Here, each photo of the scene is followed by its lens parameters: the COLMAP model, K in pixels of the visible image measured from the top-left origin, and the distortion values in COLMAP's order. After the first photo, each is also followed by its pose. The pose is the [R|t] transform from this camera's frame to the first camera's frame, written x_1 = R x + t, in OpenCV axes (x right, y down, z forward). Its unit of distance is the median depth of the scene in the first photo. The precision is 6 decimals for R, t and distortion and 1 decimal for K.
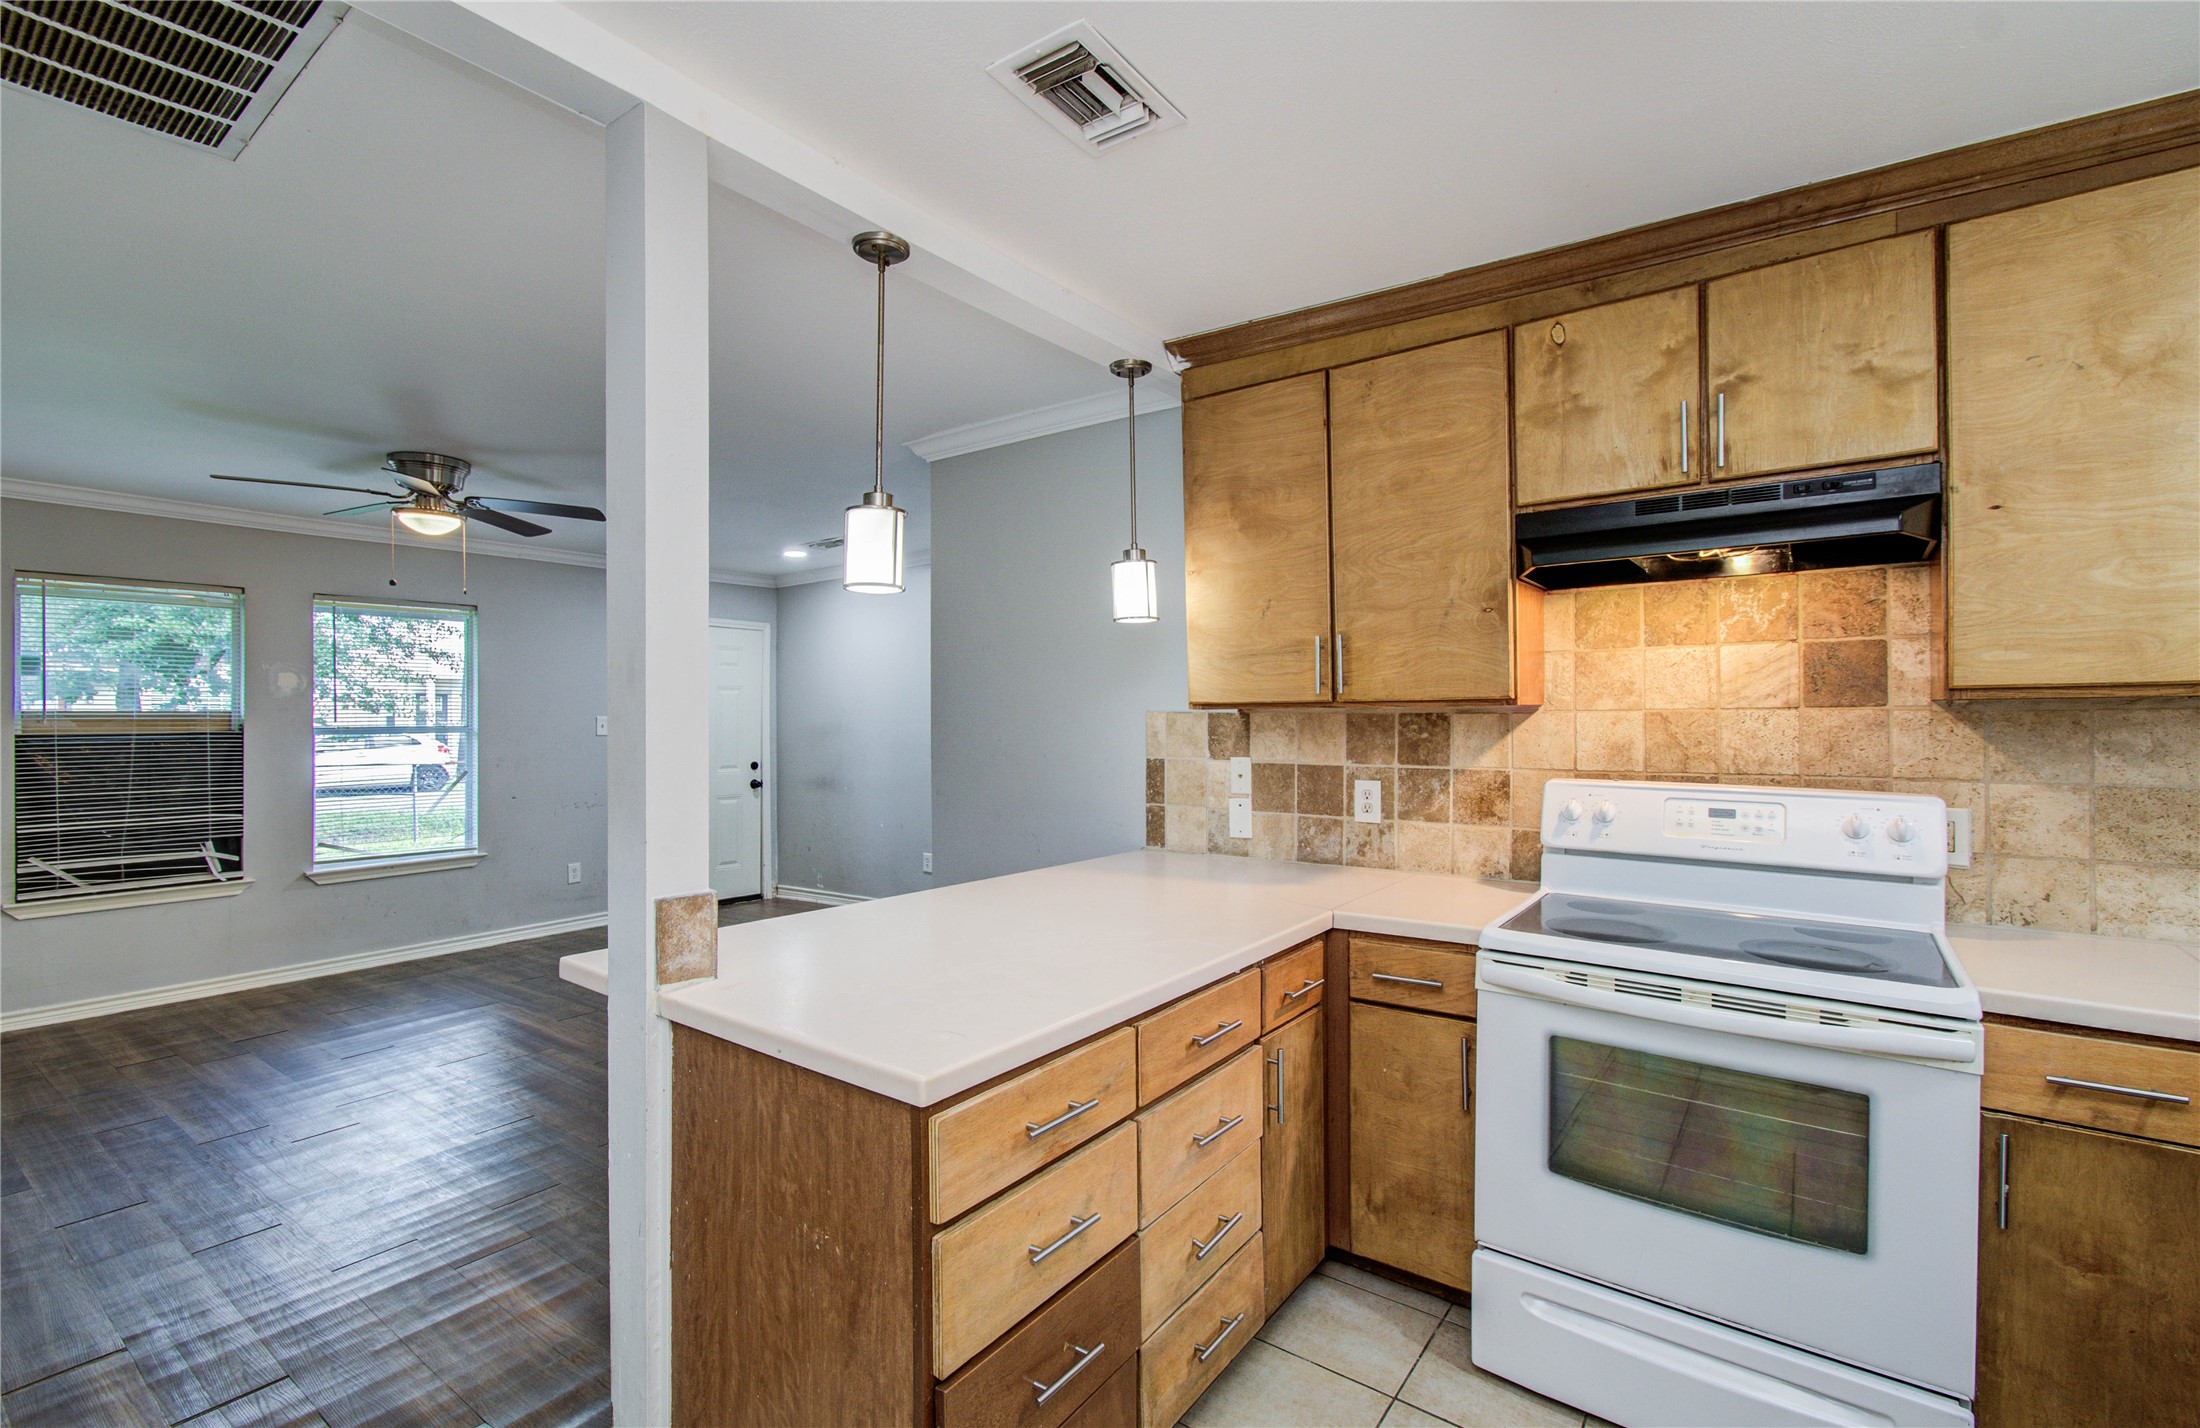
lens RADIAL K [[963.6, 0, 1115.7], [0, 963.6, 721.0], [0, 0, 1]] dist [0.010512, 0.000196]
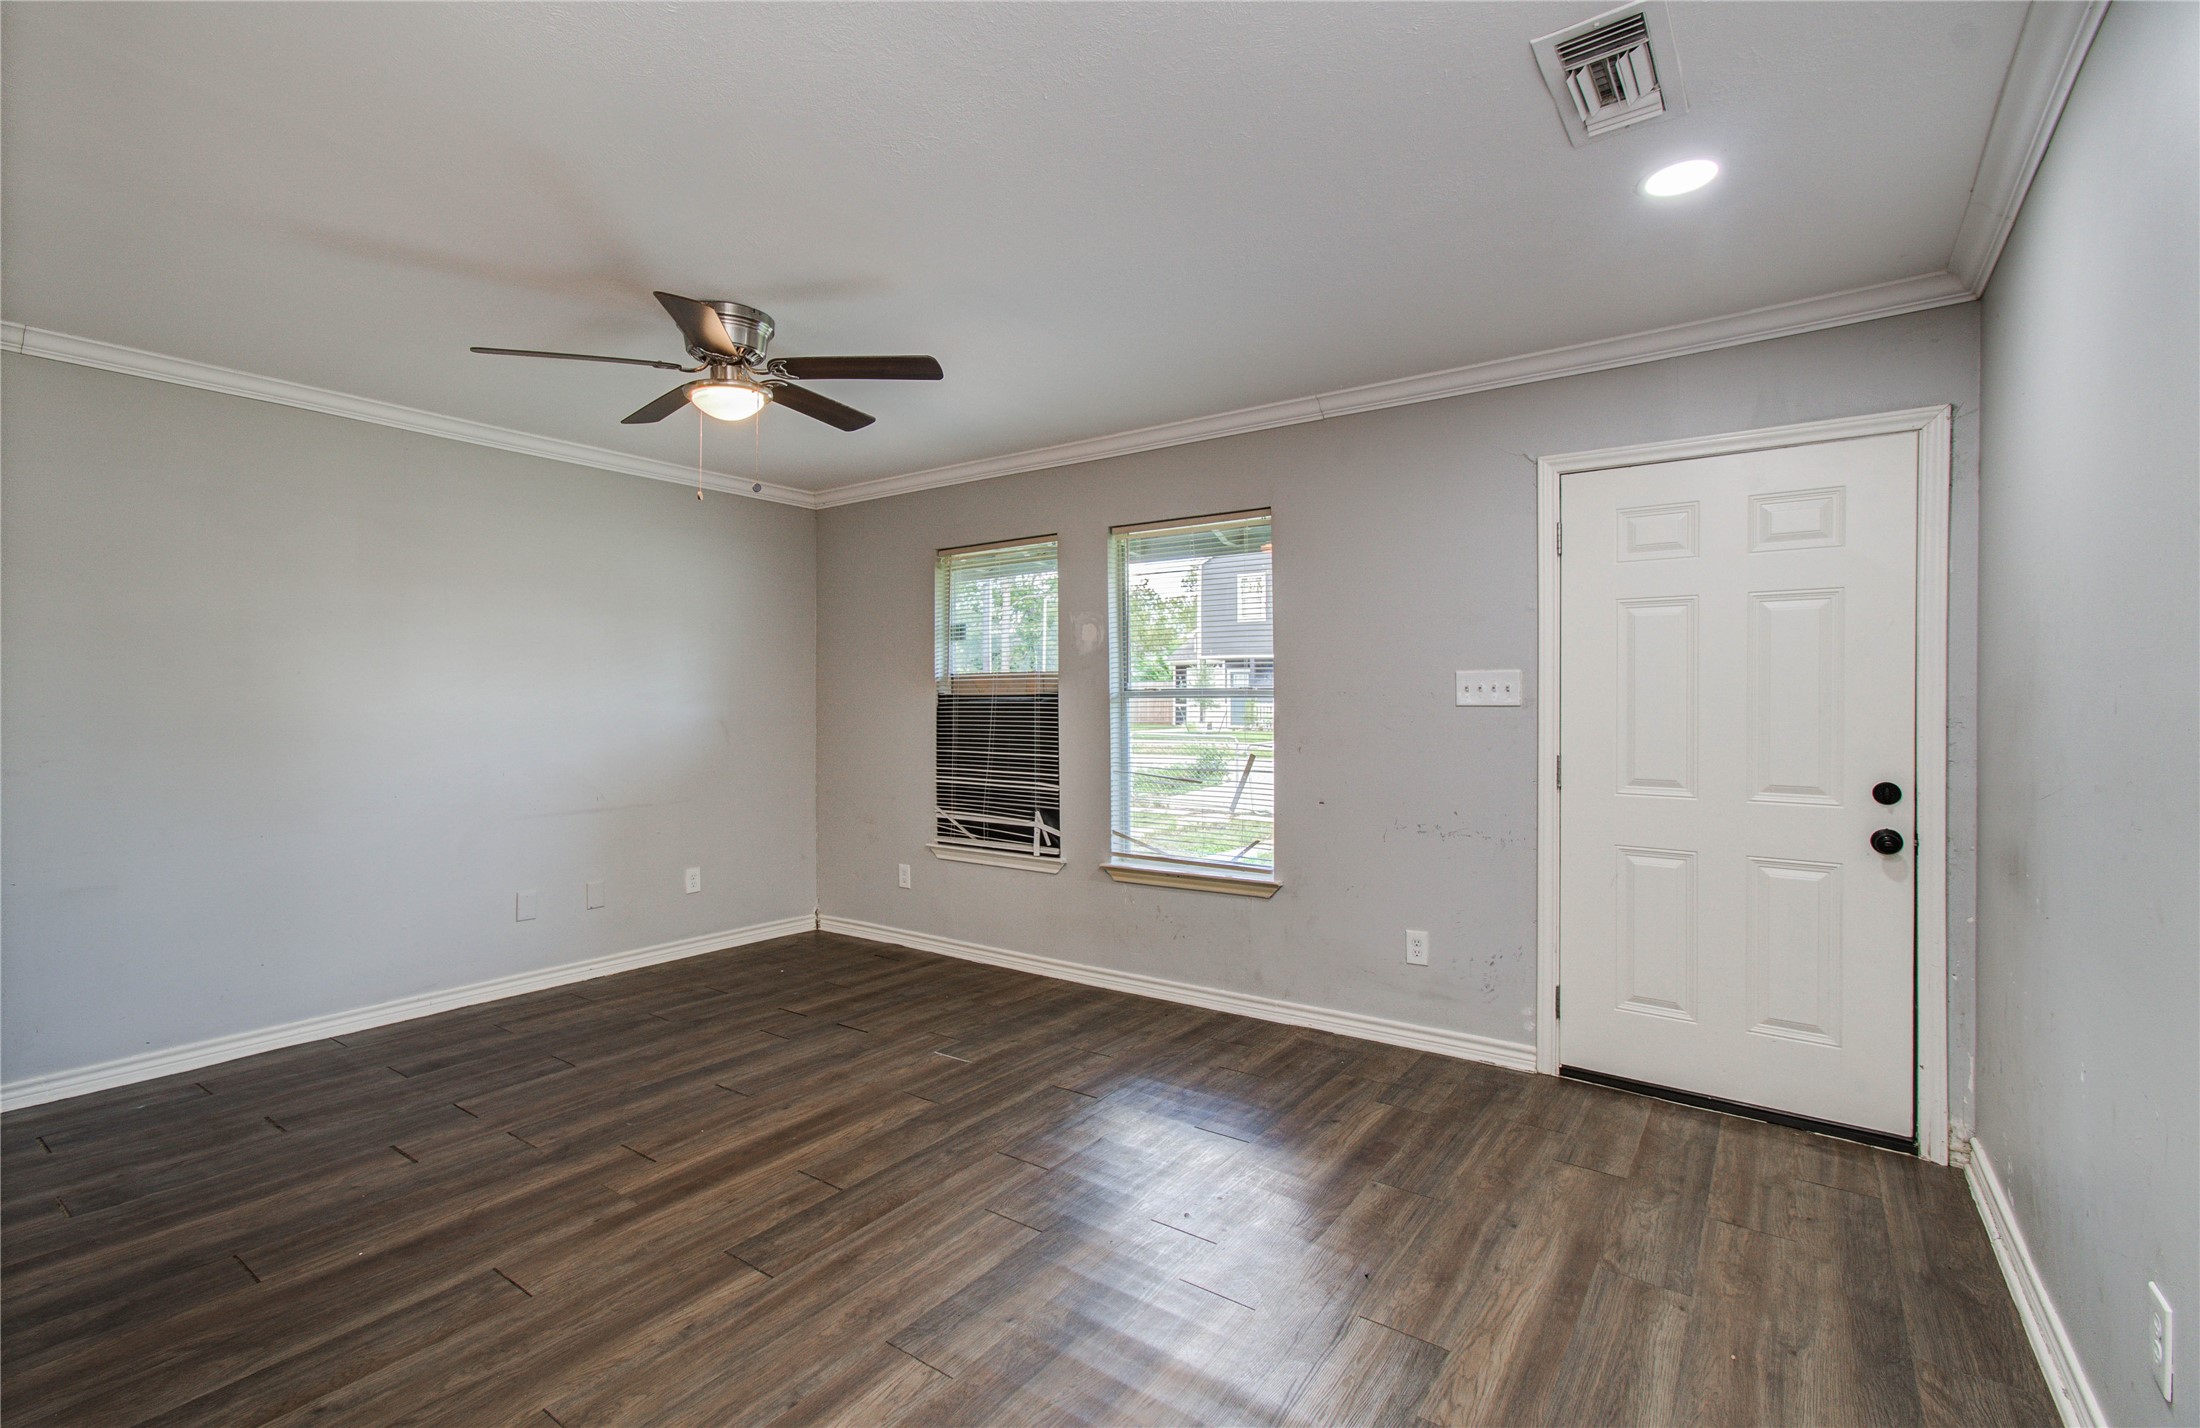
lens RADIAL K [[963.6, 0, 1115.7], [0, 963.6, 721.0], [0, 0, 1]] dist [0.010512, 0.000196]
pose [[0.027730, -0.004878, -0.999604, 0.000007], [-0.021113, 0.999762, -0.005464, 0.039842], [0.999392, 0.021256, 0.027620, 1.034569]]
